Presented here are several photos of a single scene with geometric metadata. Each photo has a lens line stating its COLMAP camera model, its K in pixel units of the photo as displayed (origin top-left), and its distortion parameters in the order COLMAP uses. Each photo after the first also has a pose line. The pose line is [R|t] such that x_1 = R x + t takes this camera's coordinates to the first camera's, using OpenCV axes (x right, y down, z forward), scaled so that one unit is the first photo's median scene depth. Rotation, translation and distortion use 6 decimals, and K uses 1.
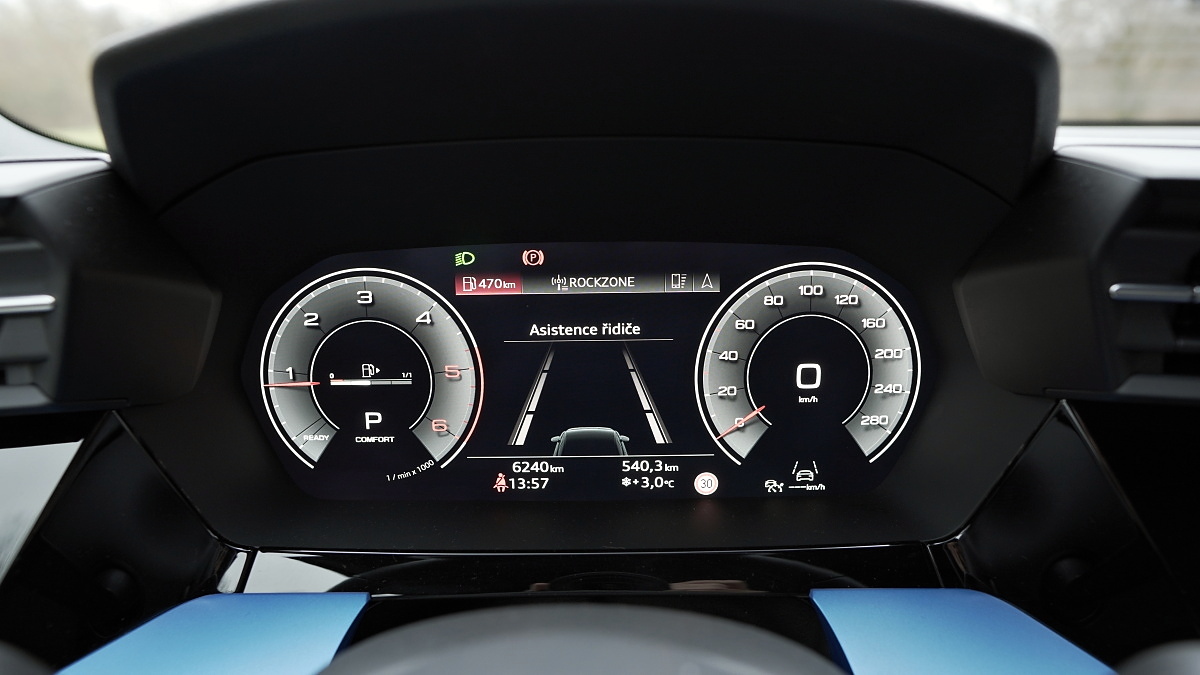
lens RADIAL K [[853.1, 0, 600.0], [0, 853.1, 337.5], [0, 0, 1]] dist [-0.111784, 0.080362]
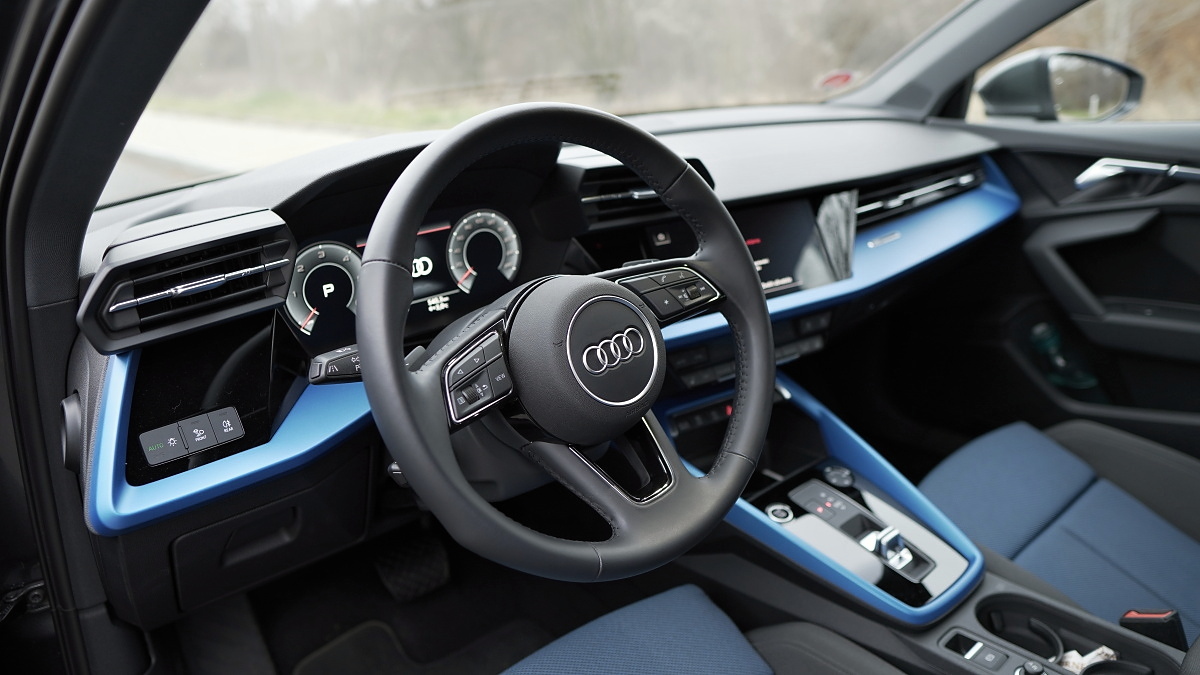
lens RADIAL K [[853.1, 0, 600.0], [0, 853.1, 337.5], [0, 0, 1]] dist [-0.111784, 0.080362]
pose [[0.759538, -0.240430, 0.604396, -1.165558], [0.221365, 0.969260, 0.107386, 0.096518], [-0.611636, 0.052228, 0.789413, -1.323432]]
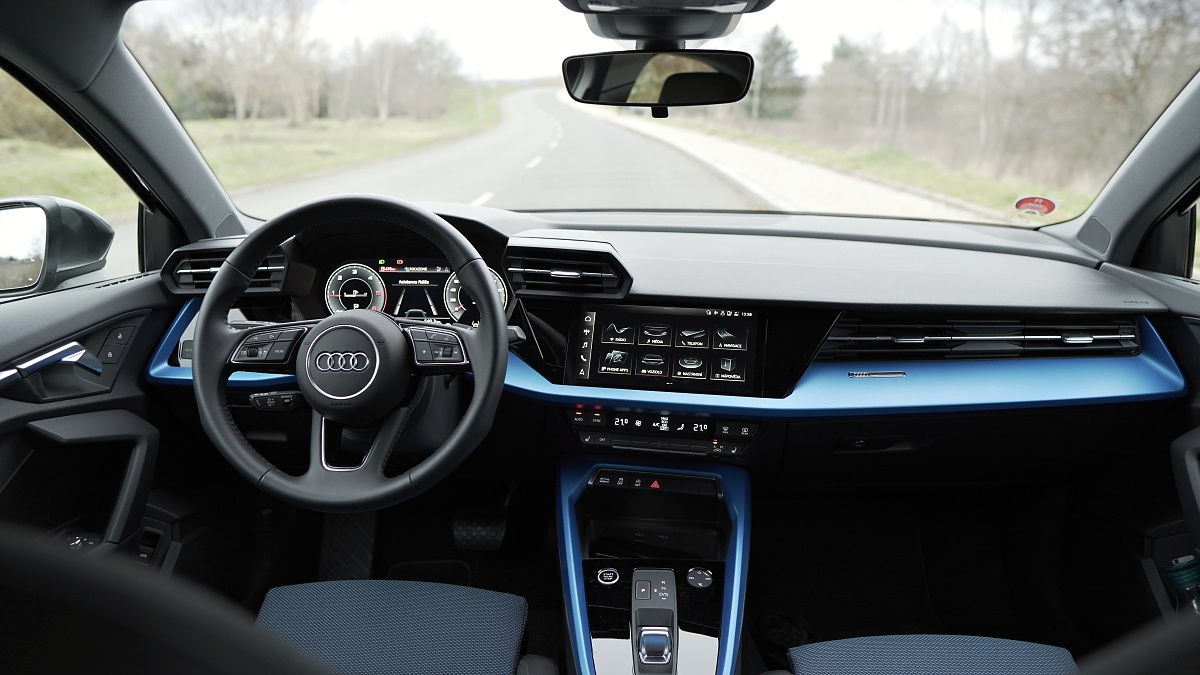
lens RADIAL K [[853.1, 0, 600.0], [0, 853.1, 337.5], [0, 0, 1]] dist [-0.111784, 0.080362]
pose [[0.998645, 0.025456, -0.045383, 0.950204], [-0.026844, 0.999182, -0.030242, 0.316752], [0.044576, 0.031419, 0.998512, -2.582866]]
